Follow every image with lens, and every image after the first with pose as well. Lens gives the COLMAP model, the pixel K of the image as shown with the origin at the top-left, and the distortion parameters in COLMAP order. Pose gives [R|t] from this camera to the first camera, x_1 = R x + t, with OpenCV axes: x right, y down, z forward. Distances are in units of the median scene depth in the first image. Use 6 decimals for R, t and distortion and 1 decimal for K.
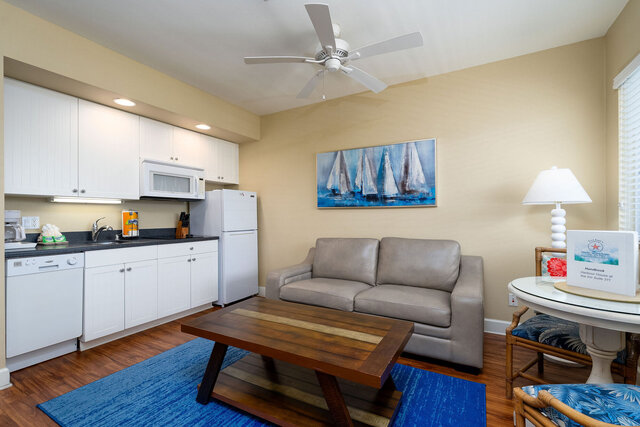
lens RADIAL K [[280.3, 0, 321.3], [0, 280.3, 216.0], [0, 0, 1]] dist [0.002927, -0.000183]
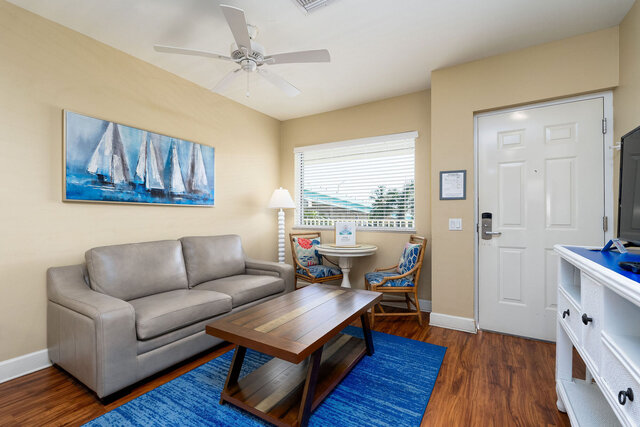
lens RADIAL K [[280.3, 0, 320.3], [0, 280.3, 215.2], [0, 0, 1]] dist [0.002927, -0.000183]
pose [[0.059216, 0.005180, 0.998232, -0.652336], [-0.006604, 0.999967, -0.004798, 0.003123], [-0.998223, -0.006308, 0.059249, 0.458541]]
